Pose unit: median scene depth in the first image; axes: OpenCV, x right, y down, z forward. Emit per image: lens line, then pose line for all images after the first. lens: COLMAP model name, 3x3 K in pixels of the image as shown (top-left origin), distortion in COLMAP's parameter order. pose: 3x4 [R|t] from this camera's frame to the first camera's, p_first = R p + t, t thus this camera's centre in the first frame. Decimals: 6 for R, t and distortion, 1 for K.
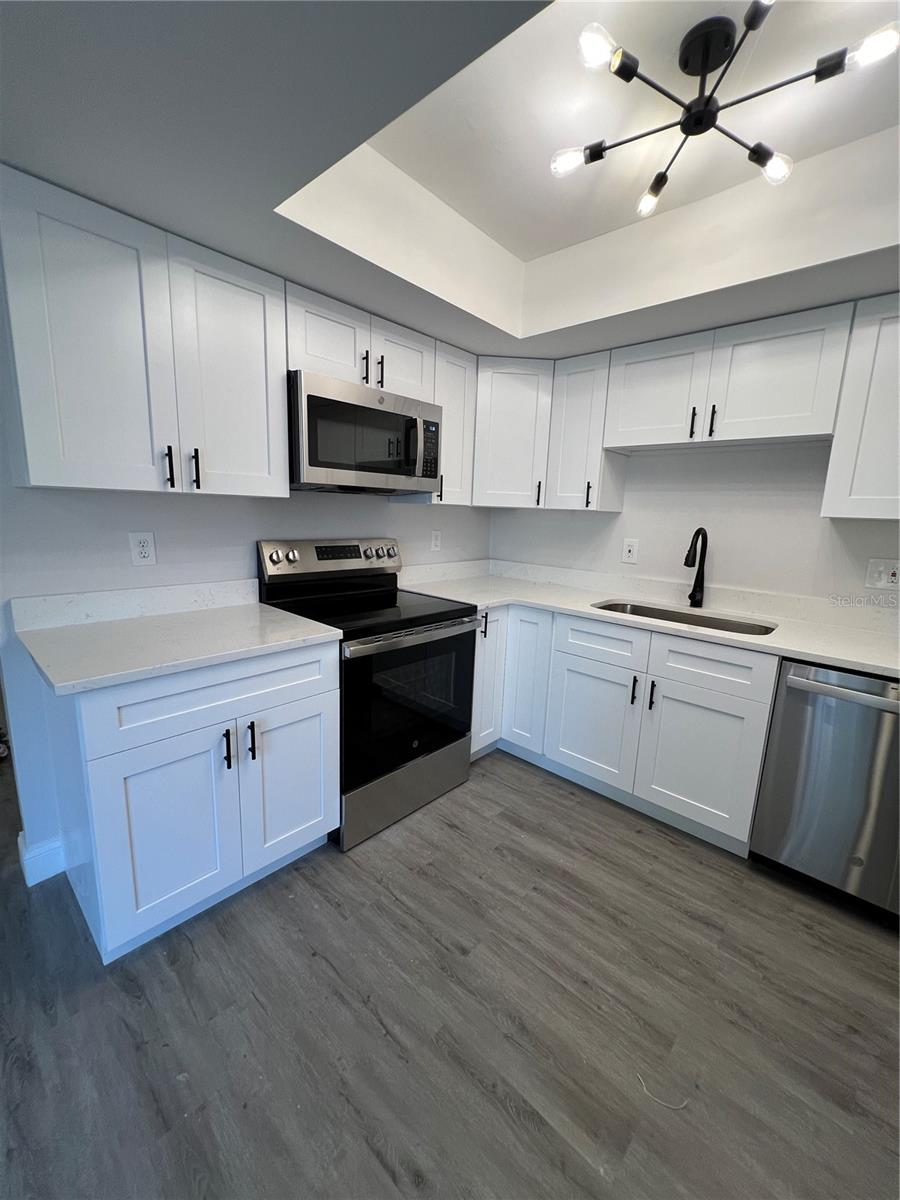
lens RADIAL K [[483.3, 0, 453.6], [0, 483.3, 600.1], [0, 0, 1]] dist [-0.001741, 0.000433]
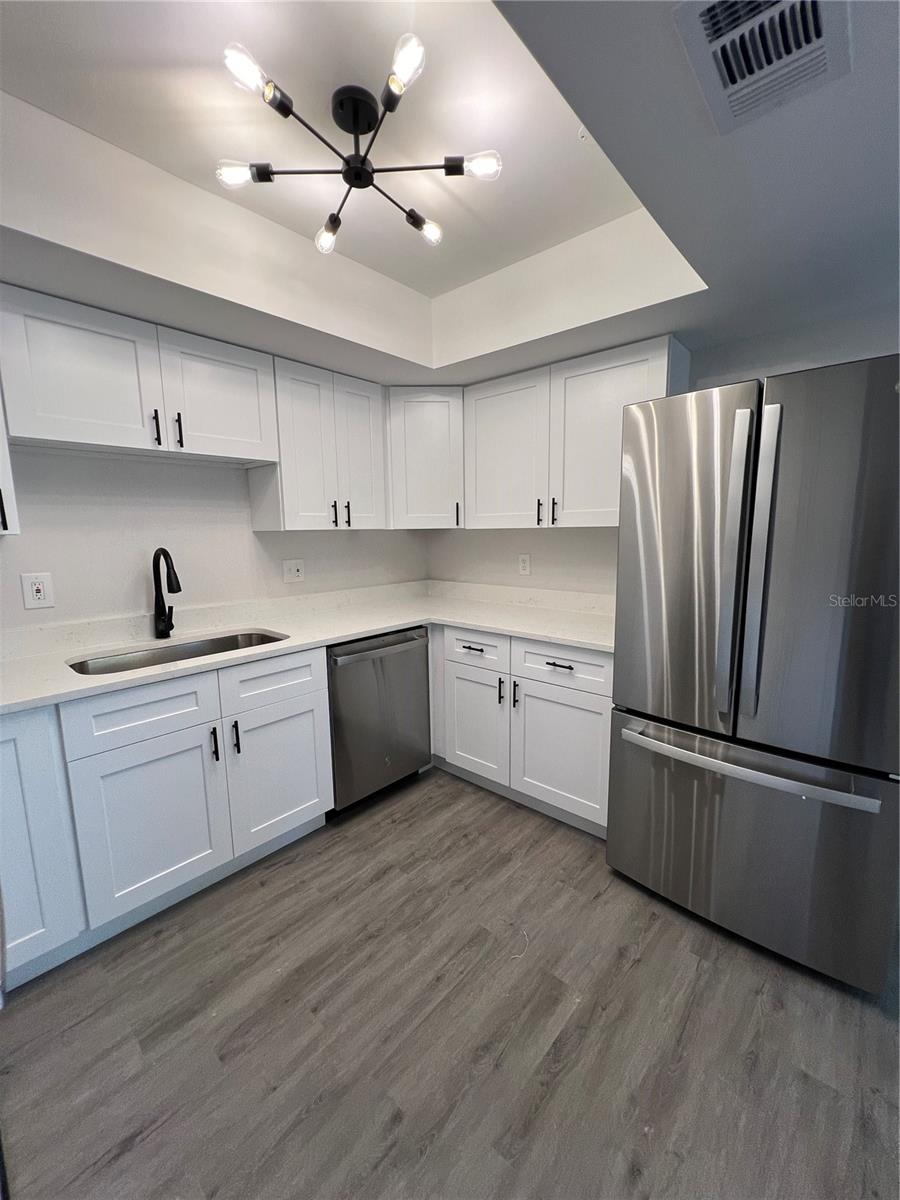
lens RADIAL K [[483.3, 0, 453.6], [0, 483.3, 600.1], [0, 0, 1]] dist [-0.001741, 0.000433]
pose [[-0.012272, -0.183998, 0.982850, -0.463496], [0.195632, 0.963487, 0.182815, -0.143107], [-0.980601, 0.194520, 0.024172, 0.594237]]
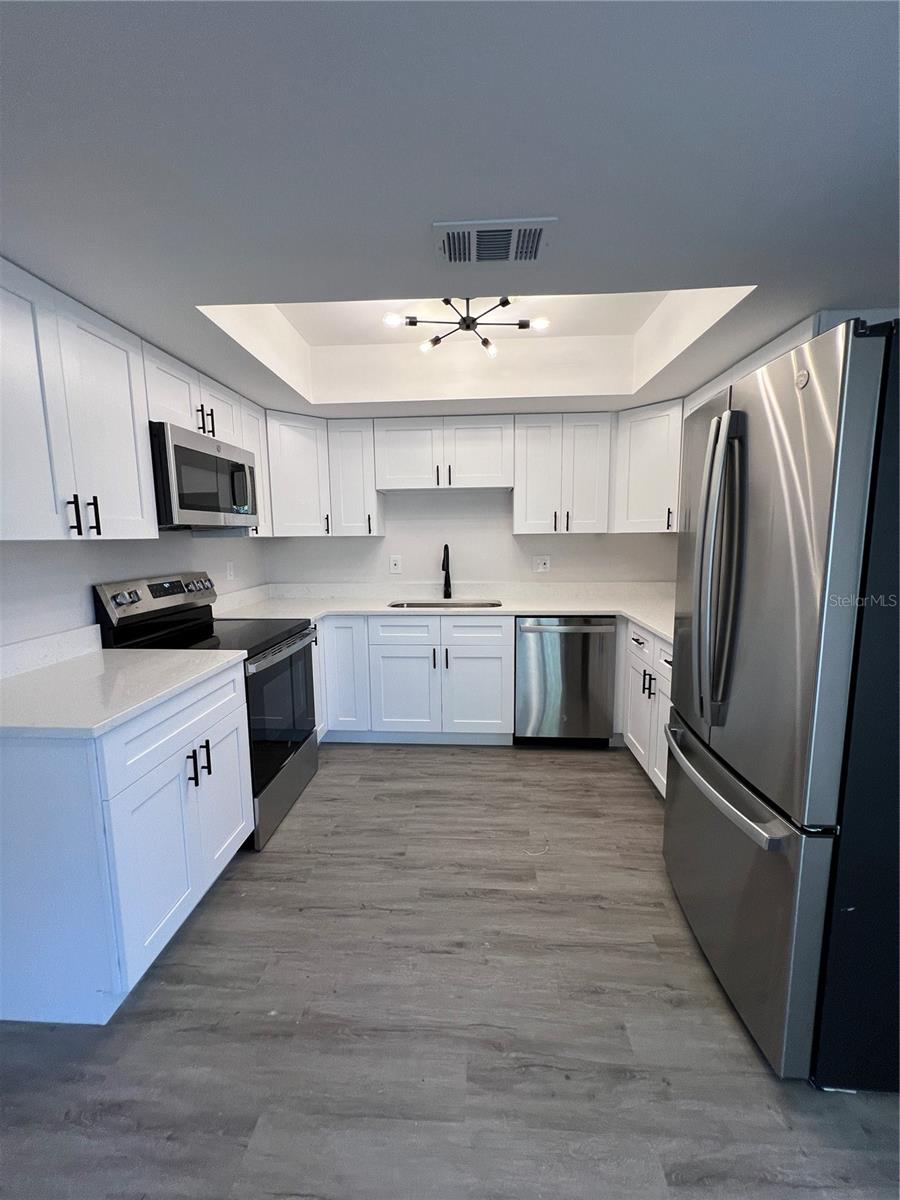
lens RADIAL K [[483.3, 0, 453.6], [0, 483.3, 600.1], [0, 0, 1]] dist [-0.001741, 0.000433]
pose [[0.775694, -0.129519, 0.617677, -0.507585], [0.155177, 0.987811, 0.012256, 0.006277], [-0.611735, 0.086342, 0.786337, -0.204606]]
